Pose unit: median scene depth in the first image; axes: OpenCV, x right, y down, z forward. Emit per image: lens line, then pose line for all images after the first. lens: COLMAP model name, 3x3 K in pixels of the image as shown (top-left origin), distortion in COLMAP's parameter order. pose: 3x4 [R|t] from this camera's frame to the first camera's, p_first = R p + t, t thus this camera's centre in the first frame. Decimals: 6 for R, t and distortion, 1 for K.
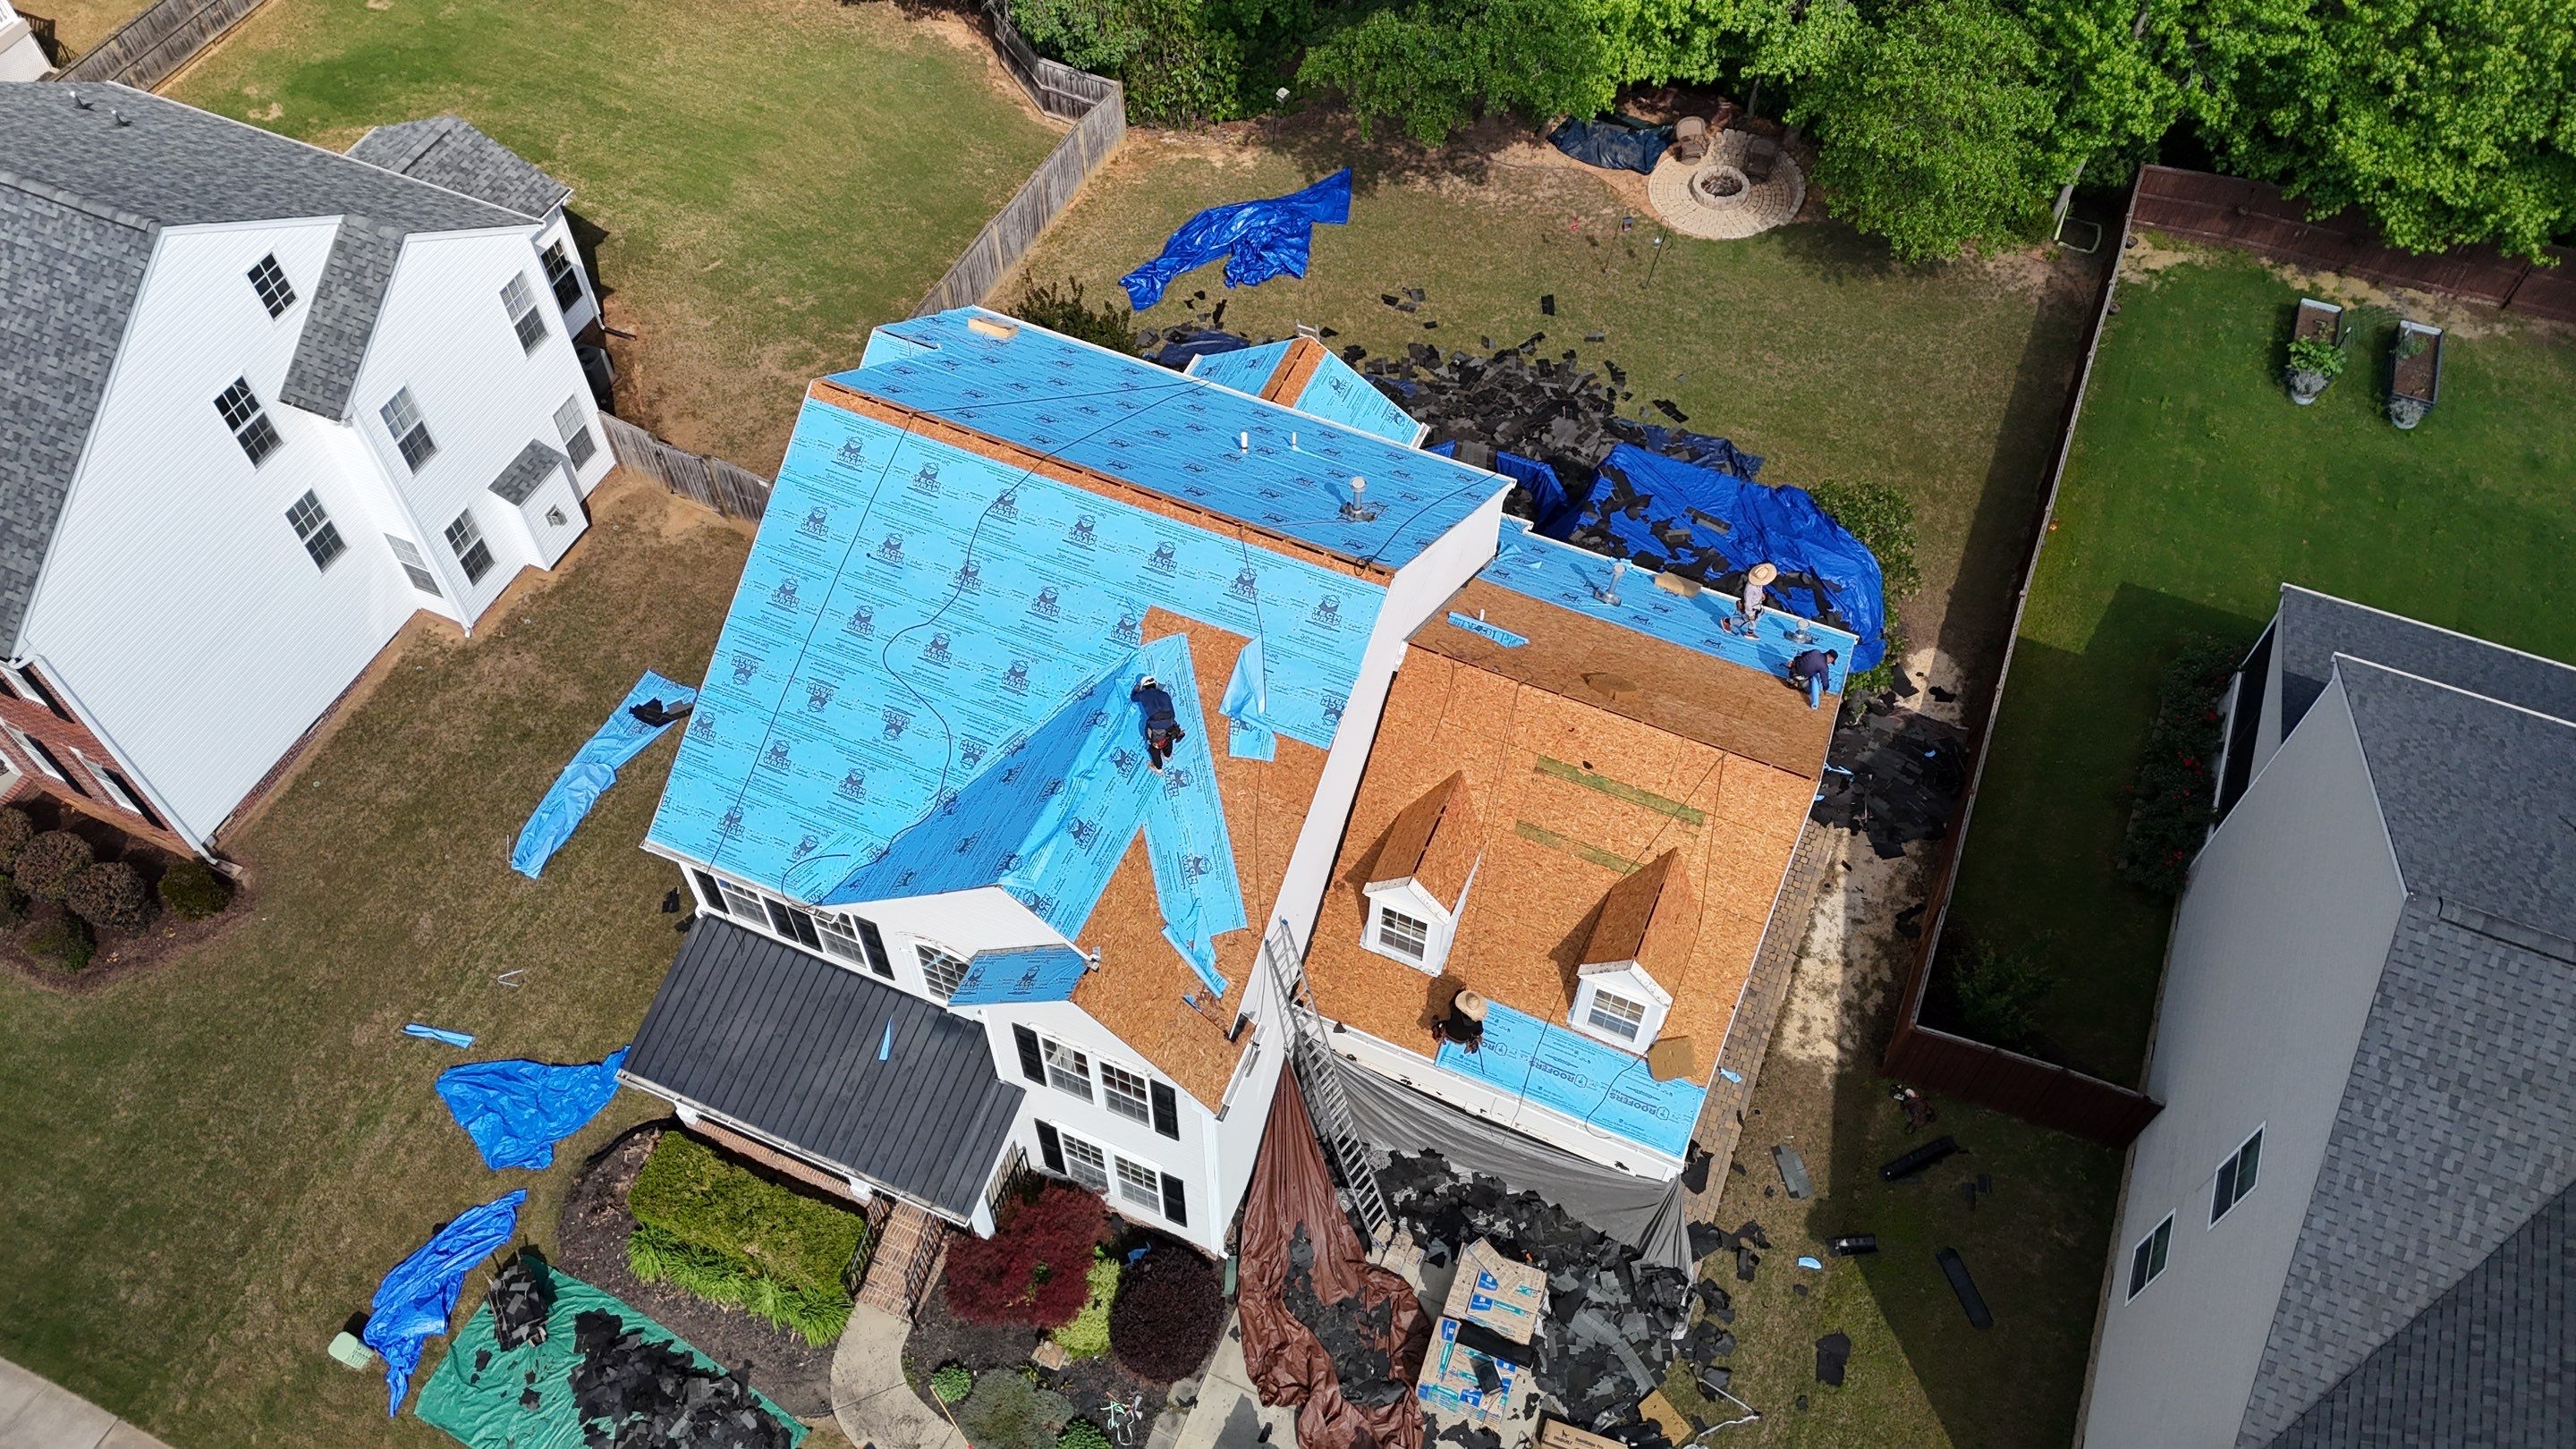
lens RADIAL K [[1895.5, 0, 1287.6], [0, 1895.5, 730.1], [0, 0, 1]] dist [0.063596, -0.068601]
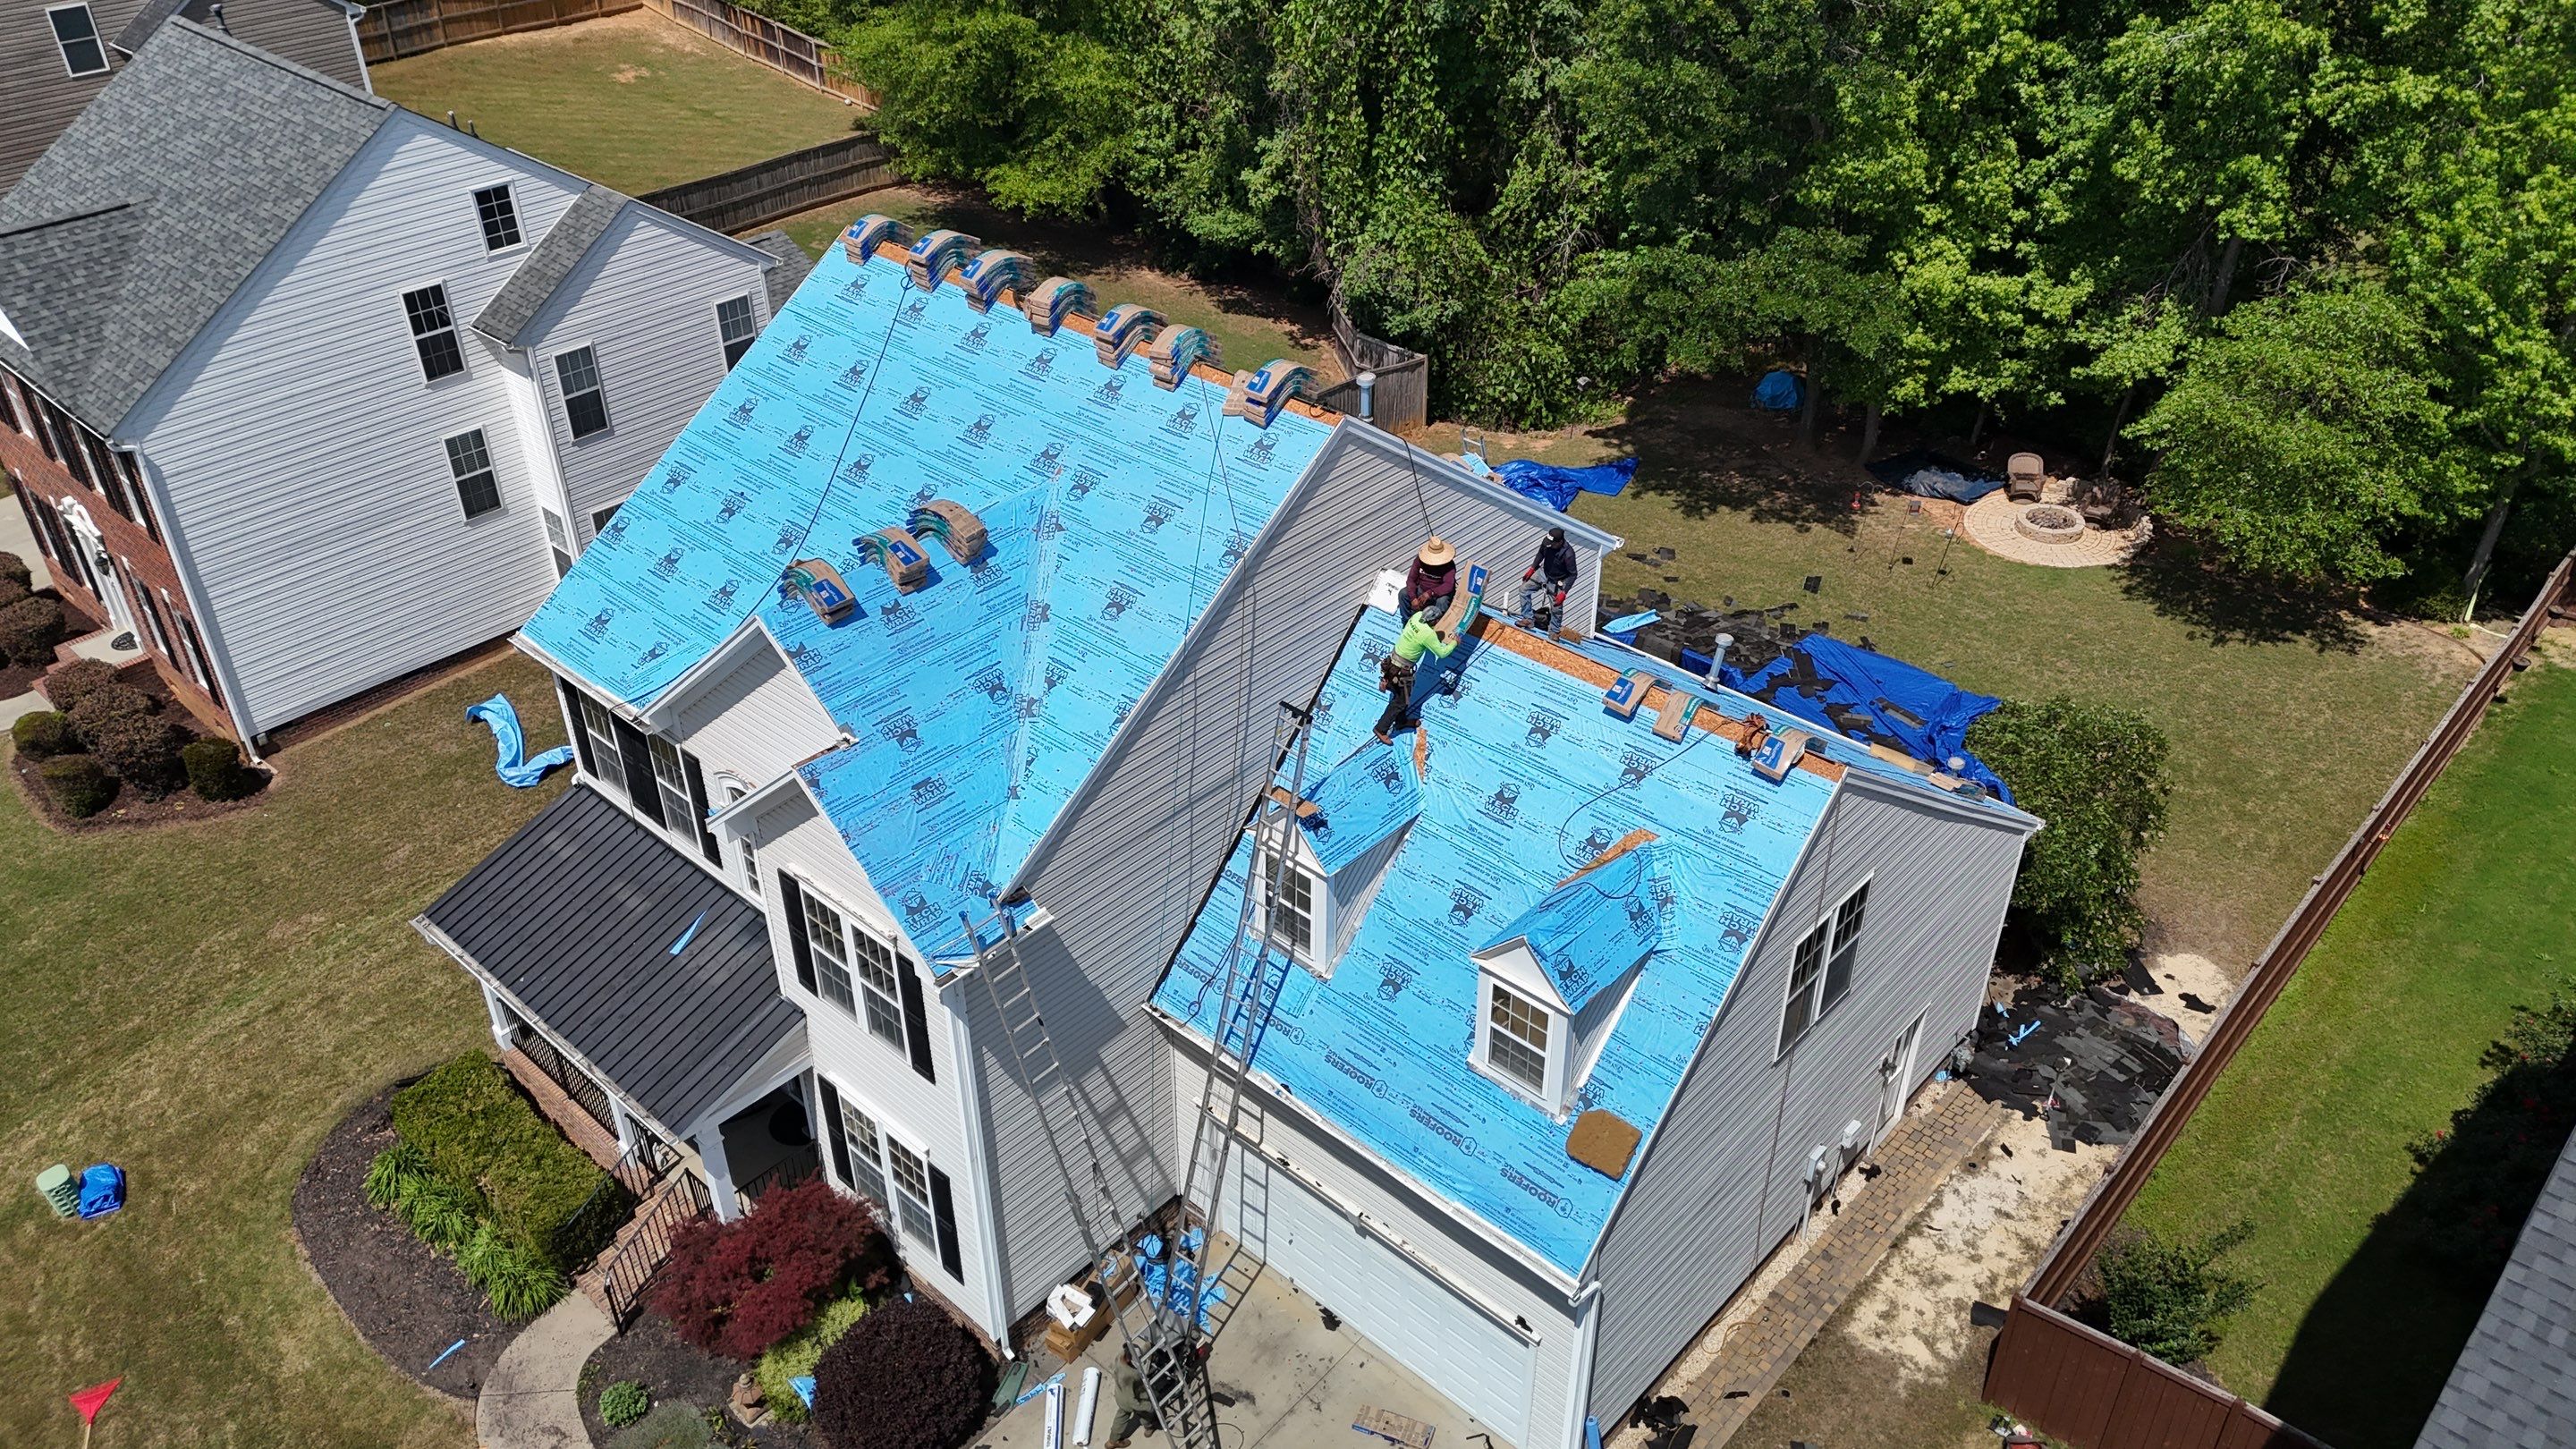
lens RADIAL K [[1895.5, 0, 1289.7], [0, 1895.5, 729.6], [0, 0, 1]] dist [0.063596, -0.068601]
pose [[0.944537, 0.172639, -0.279367, 0.228921], [-0.258747, 0.915075, -0.309334, 0.242522], [0.202239, 0.364463, 0.908992, 0.232834]]
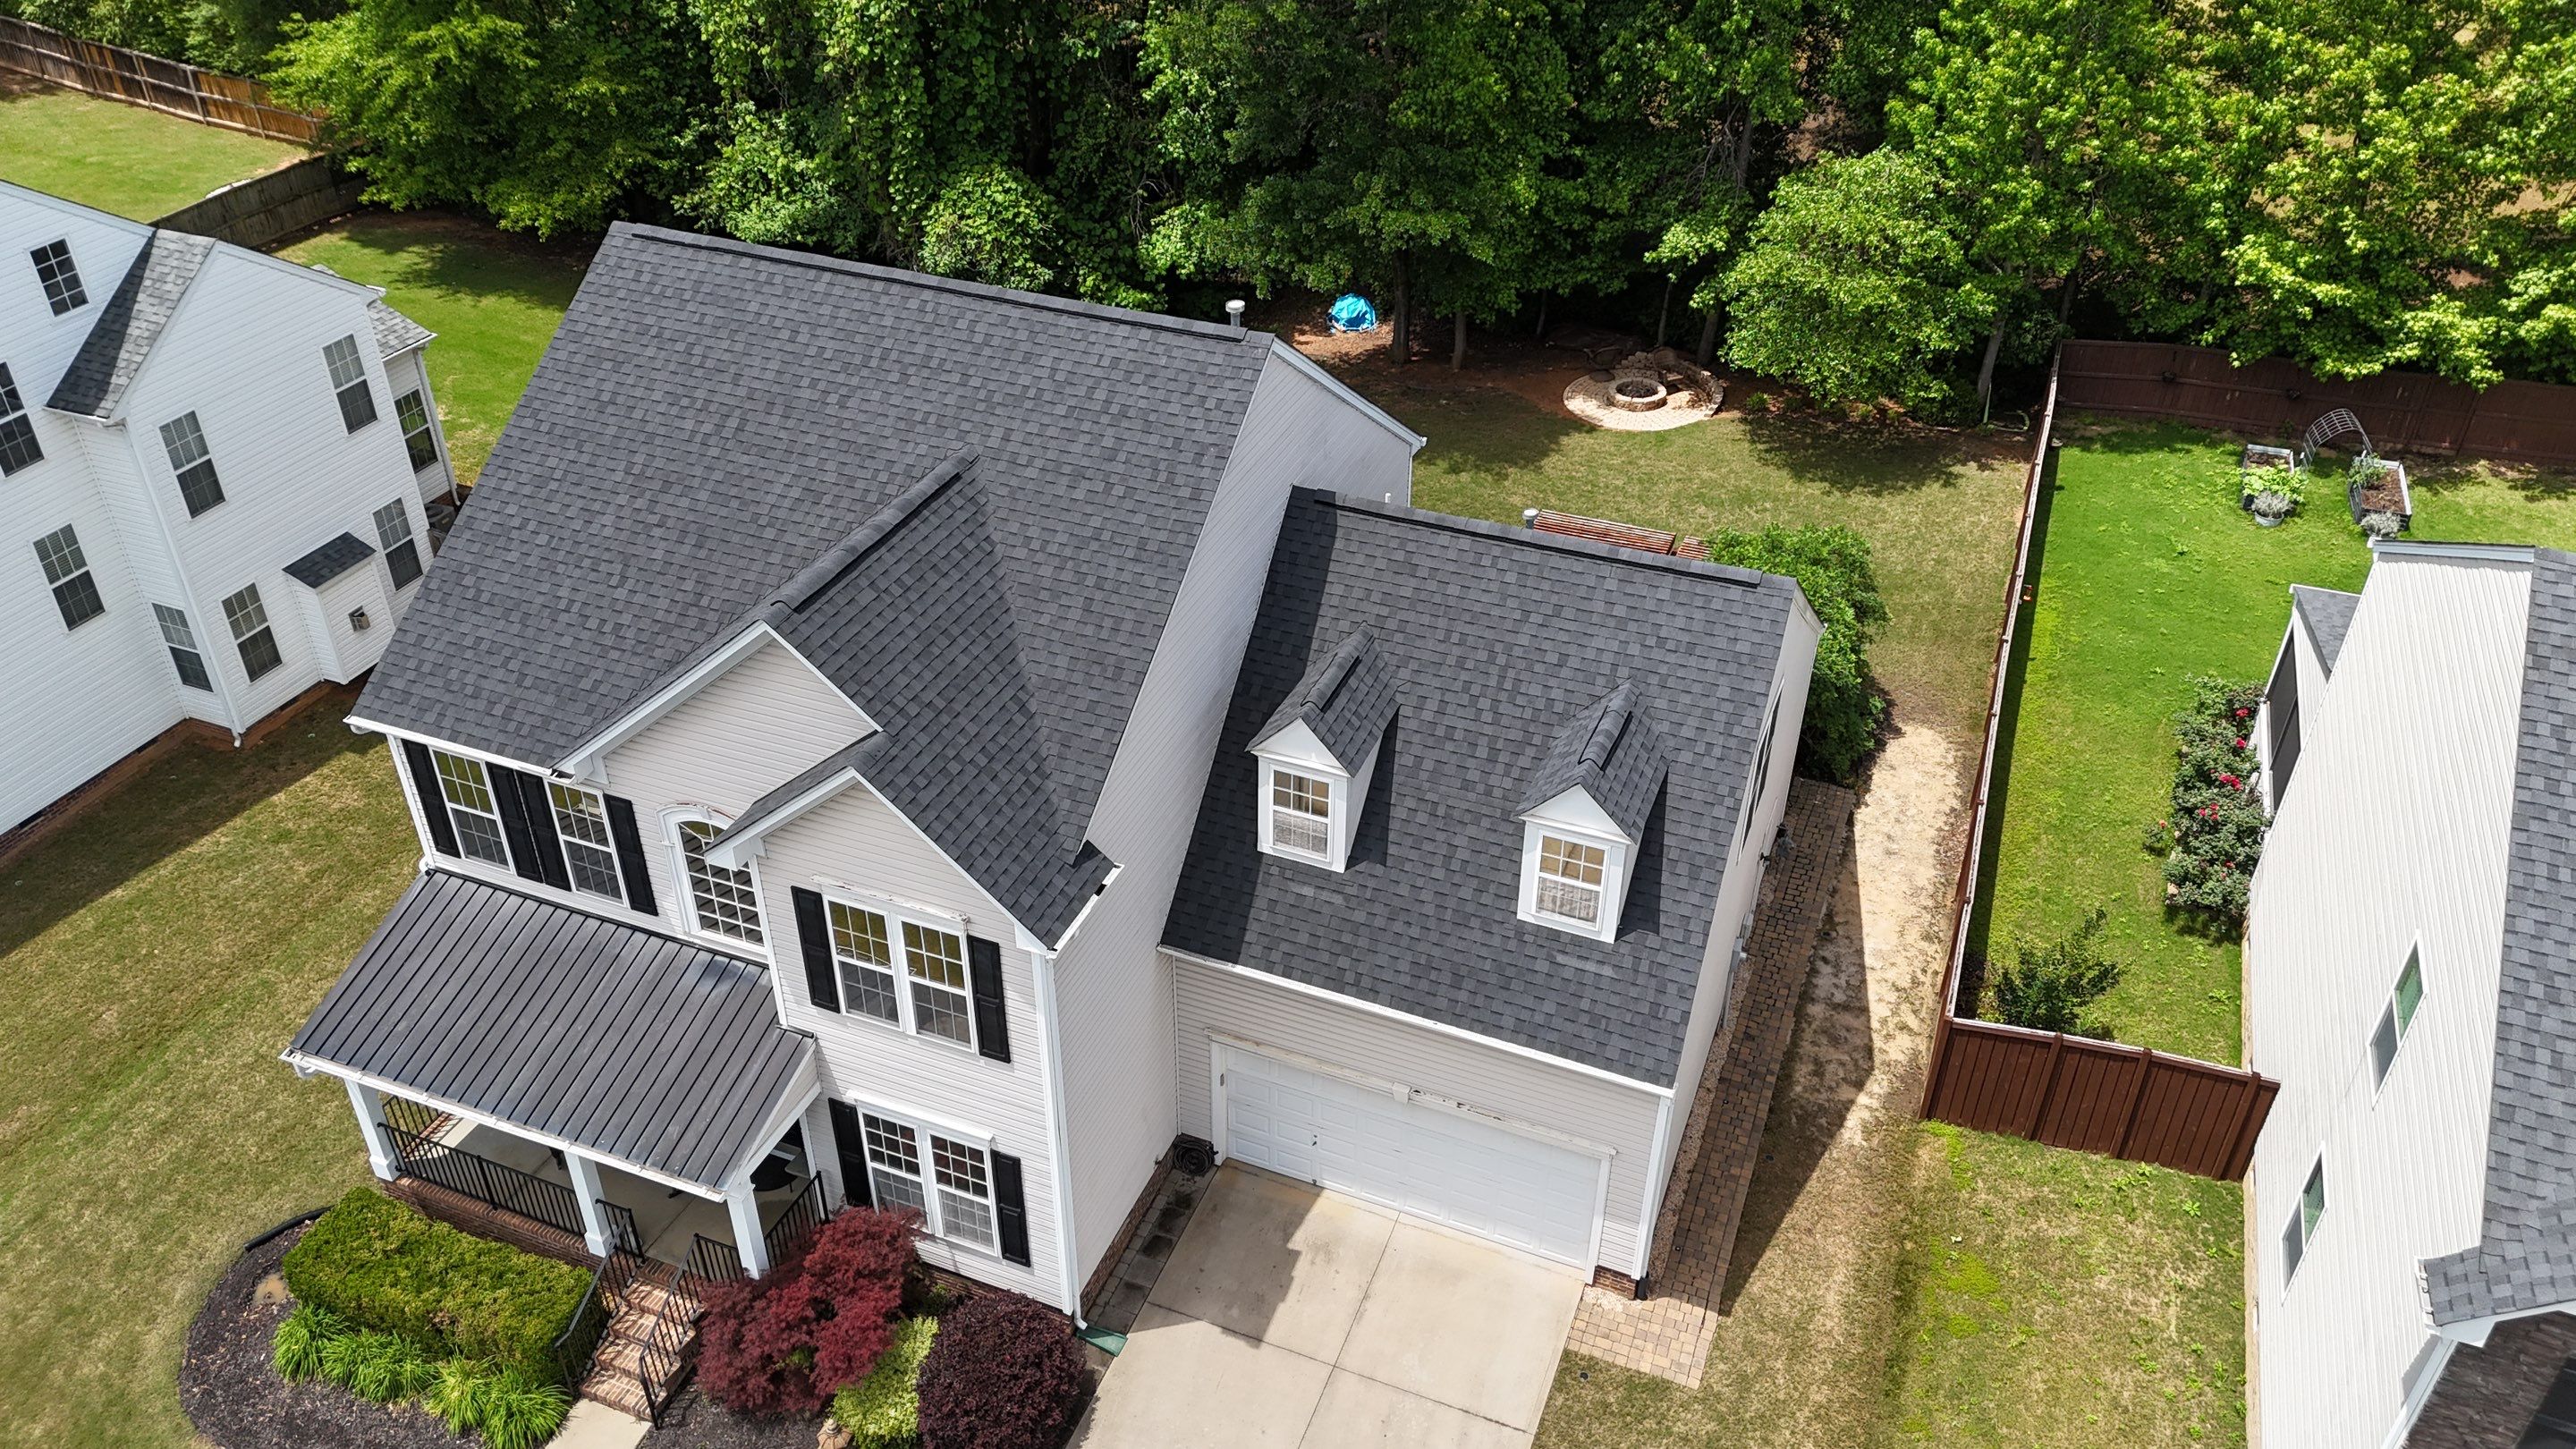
lens RADIAL K [[1895.5, 0, 1294.2], [0, 1895.5, 720.6], [0, 0, 1]] dist [0.063596, -0.068601]
pose [[0.999562, -0.015961, 0.024922, 0.033719], [0.023527, 0.939402, -0.342009, 0.296338], [-0.017953, 0.342446, 0.939366, 0.202500]]
